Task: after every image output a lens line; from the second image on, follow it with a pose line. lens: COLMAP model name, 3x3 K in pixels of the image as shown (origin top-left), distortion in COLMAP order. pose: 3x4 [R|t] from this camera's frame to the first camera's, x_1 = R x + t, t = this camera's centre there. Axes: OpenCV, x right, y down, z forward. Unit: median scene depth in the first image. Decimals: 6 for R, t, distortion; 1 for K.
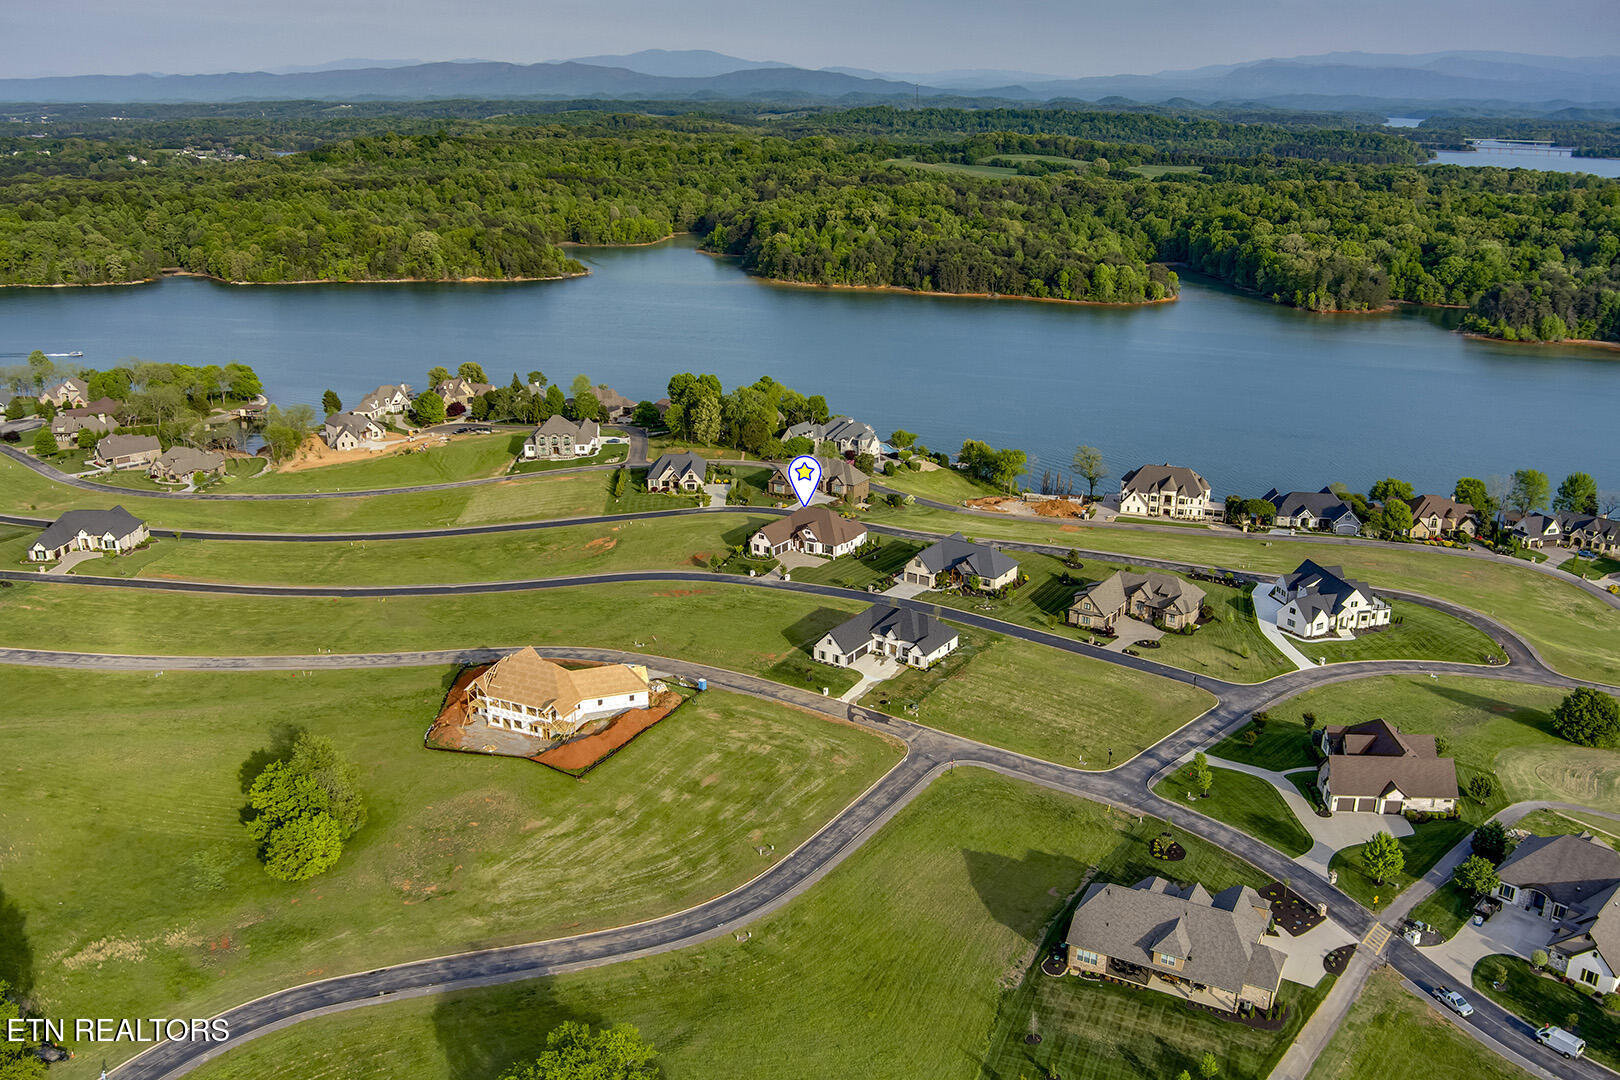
lens RADIAL K [[1357.1, 0, 810.0], [0, 1357.1, 540.0], [0, 0, 1]] dist [-0.066171, 0.007426]
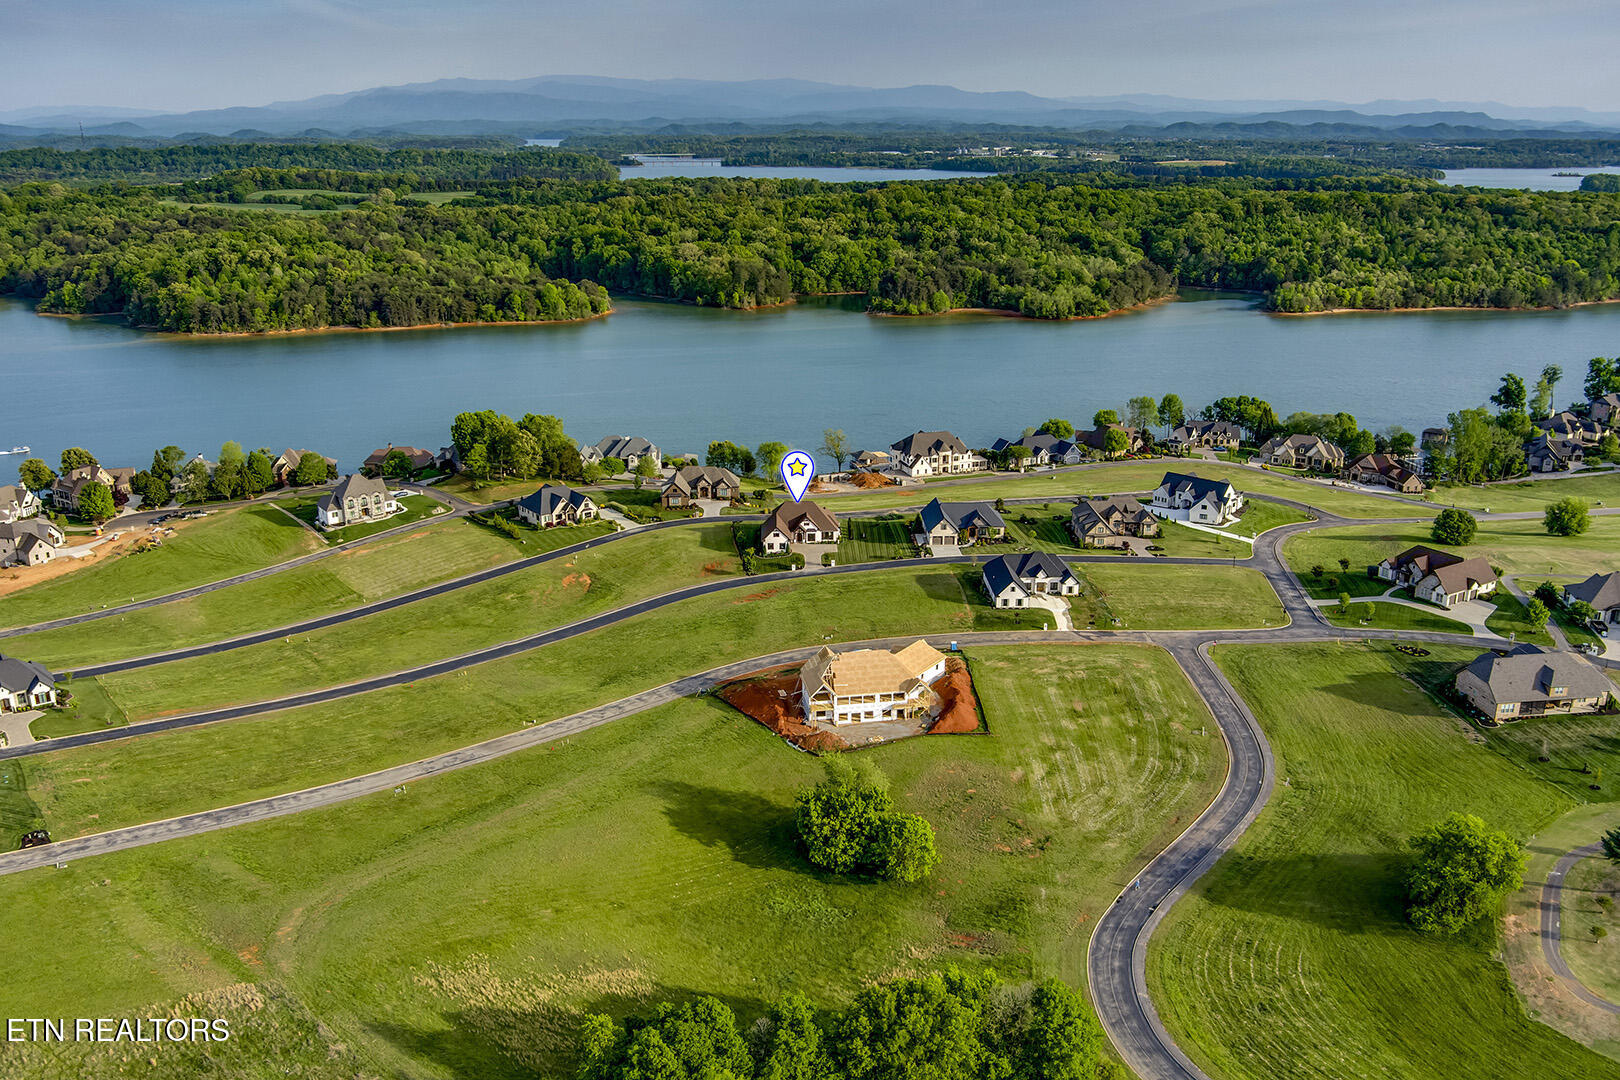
lens RADIAL K [[1357.1, 0, 810.0], [0, 1357.1, 540.0], [0, 0, 1]] dist [-0.066171, 0.007426]
pose [[0.817502, -0.178807, 0.547466, -0.257190], [0.189492, 0.981166, 0.037499, -0.014276], [-0.543860, 0.073085, 0.835988, 0.043604]]
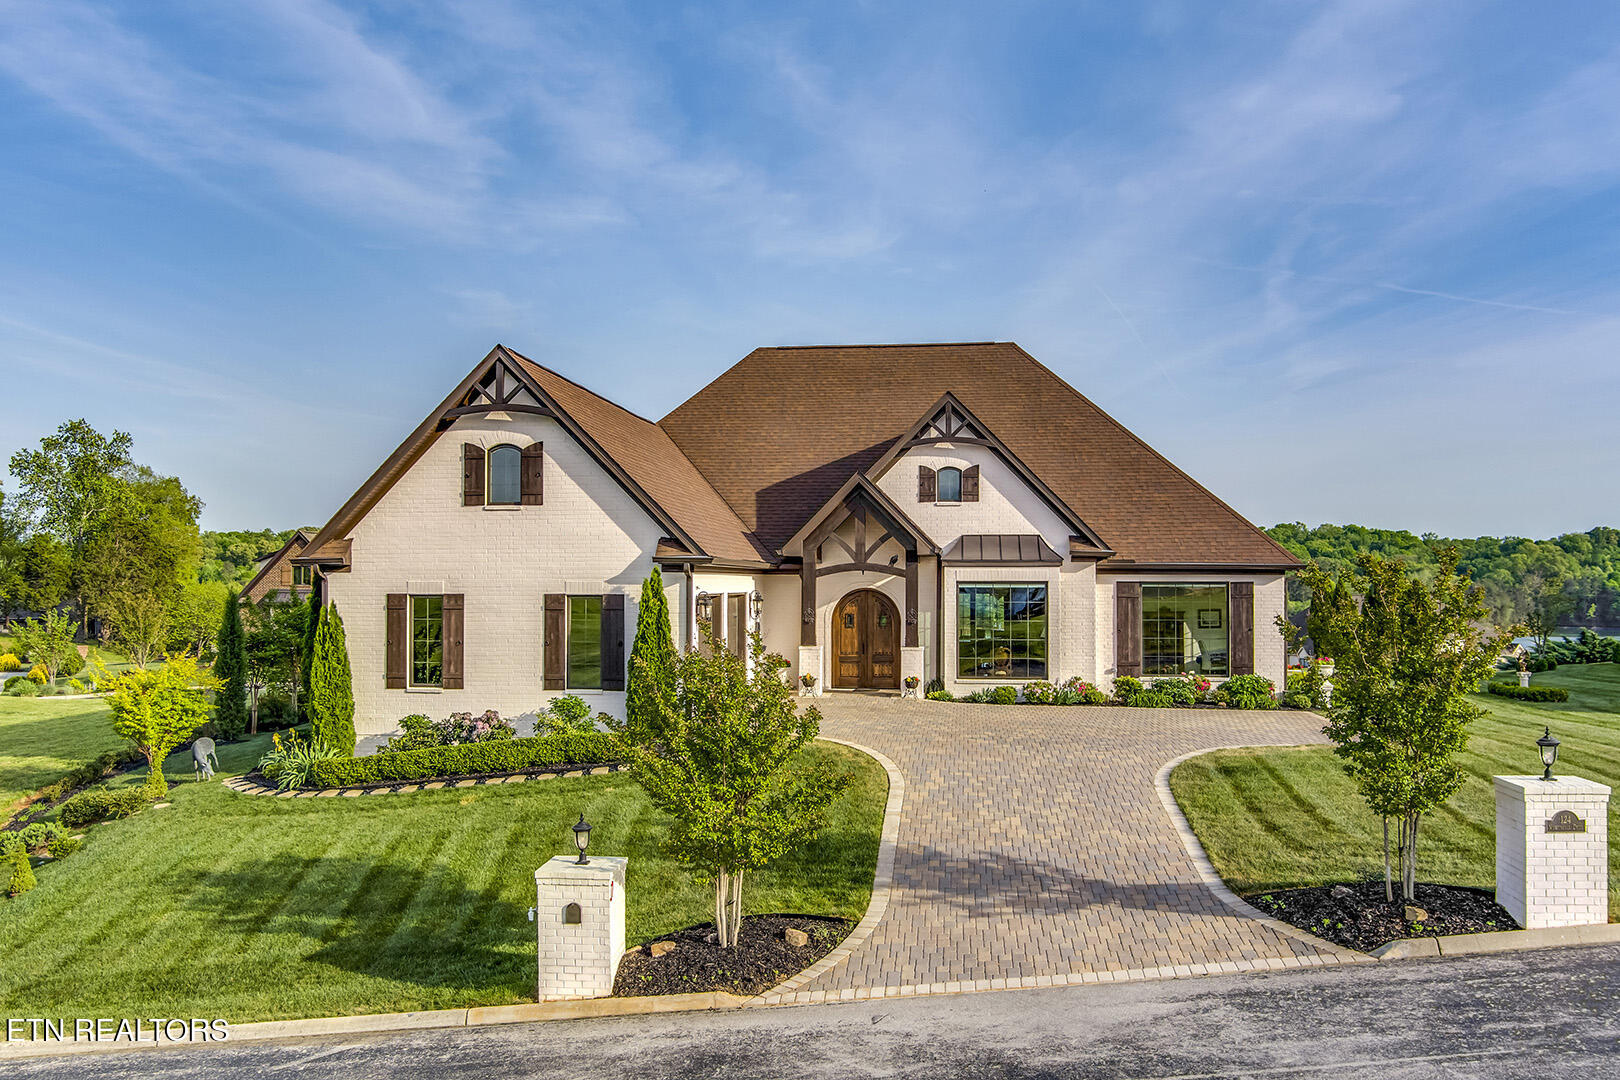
lens RADIAL K [[1357.1, 0, 810.0], [0, 1357.1, 540.0], [0, 0, 1]] dist [-0.066171, 0.007426]
pose [[0.889301, 0.007758, 0.457257, -0.023725], [0.150554, 0.939155, -0.308742, 0.011601], [-0.431830, 0.343406, 0.834023, 0.402931]]
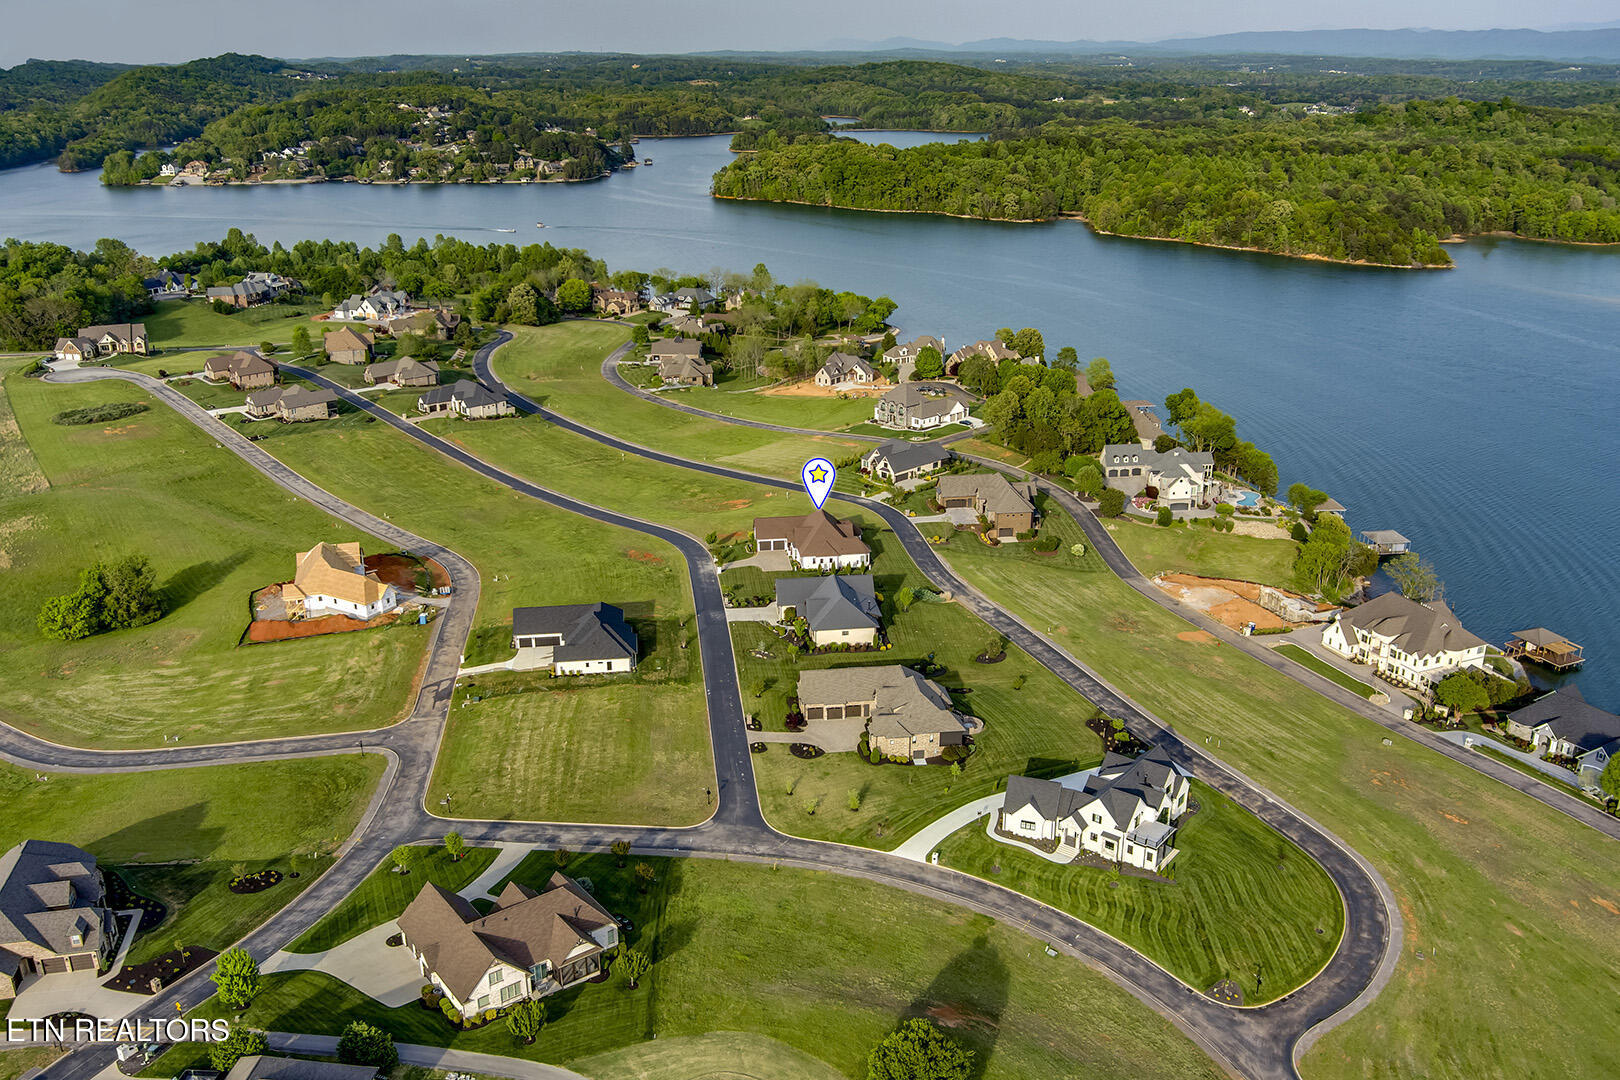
lens RADIAL K [[1357.1, 0, 810.0], [0, 1357.1, 540.0], [0, 0, 1]] dist [-0.066171, 0.007426]
pose [[0.665635, 0.254985, -0.701365, 0.286001], [-0.233968, 0.963739, 0.128323, -0.054315], [0.708653, 0.078681, 0.701156, 0.152920]]
